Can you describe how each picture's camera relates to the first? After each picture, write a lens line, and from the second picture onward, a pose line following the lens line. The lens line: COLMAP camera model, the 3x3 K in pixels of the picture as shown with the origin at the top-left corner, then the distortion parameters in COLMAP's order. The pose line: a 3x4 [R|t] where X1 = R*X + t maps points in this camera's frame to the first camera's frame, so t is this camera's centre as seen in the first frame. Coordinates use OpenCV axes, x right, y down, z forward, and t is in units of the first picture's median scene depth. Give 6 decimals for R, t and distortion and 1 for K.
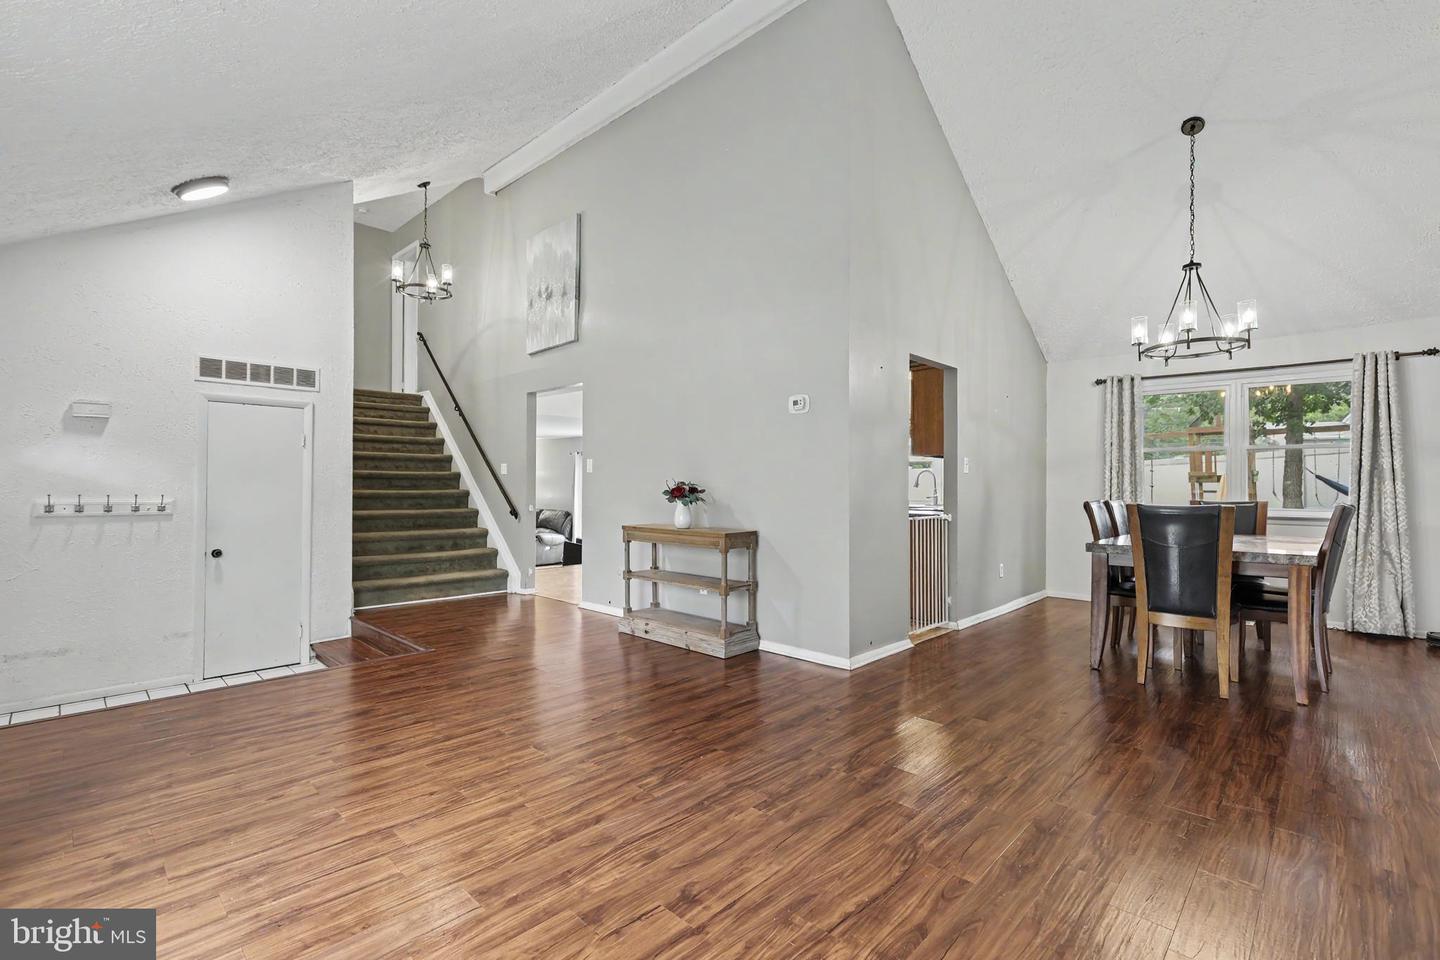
lens RADIAL K [[654.1, 0, 719.4], [0, 654.1, 478.3], [0, 0, 1]] dist [-0.005095, 0.003054]
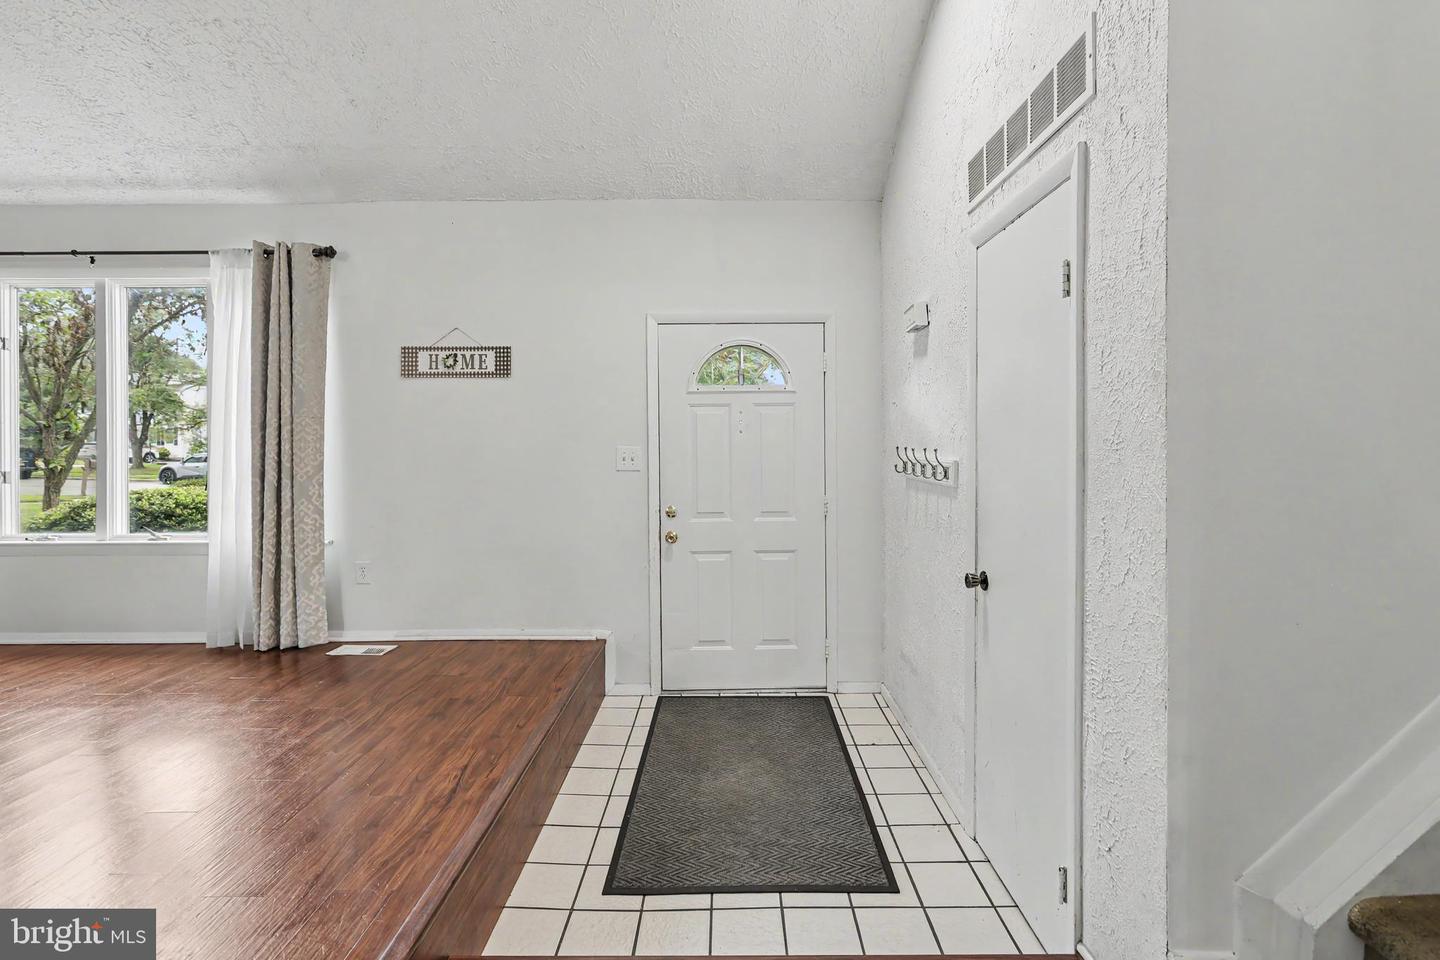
lens RADIAL K [[654.1, 0, 717.7], [0, 654.1, 453.3], [0, 0, 1]] dist [-0.005095, 0.003054]
pose [[-0.721654, 0.006991, -0.692219, -0.662441], [0.004875, 0.999976, 0.005016, 0.046938], [0.692237, 0.000245, -0.721670, 2.448459]]
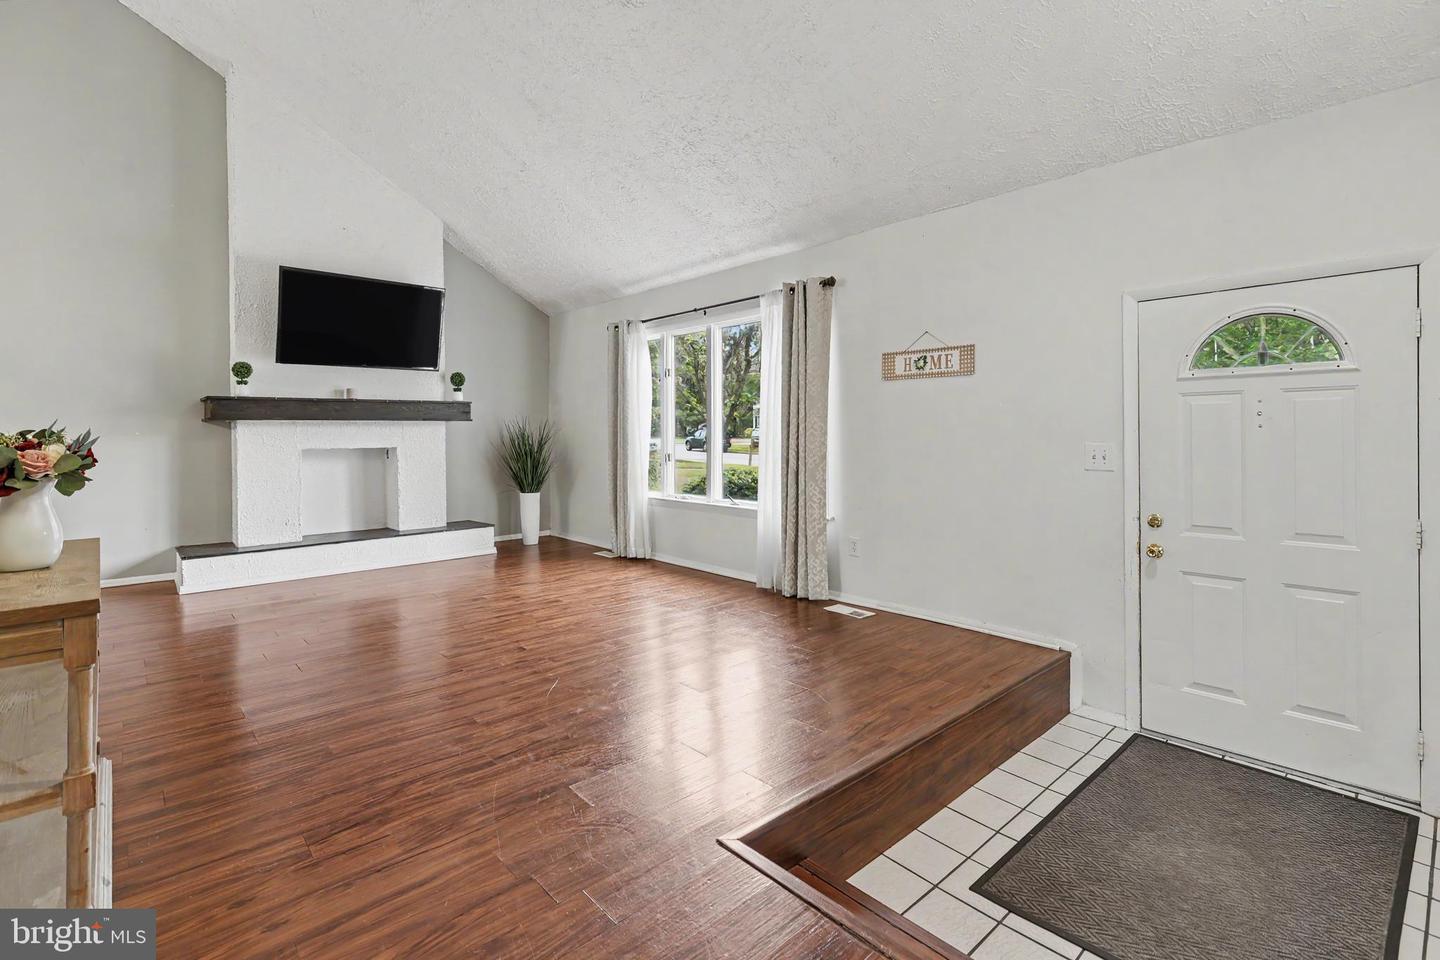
lens RADIAL K [[667.6, 0, 720.1], [0, 667.6, 435.8], [0, 0, 1]] dist [-0.004919, 0.003059]
pose [[-0.997871, 0.003013, 0.065143, -0.868101], [0.003258, 0.999988, 0.003657, 0.014341], [-0.065131, 0.003861, -0.997869, 2.642372]]
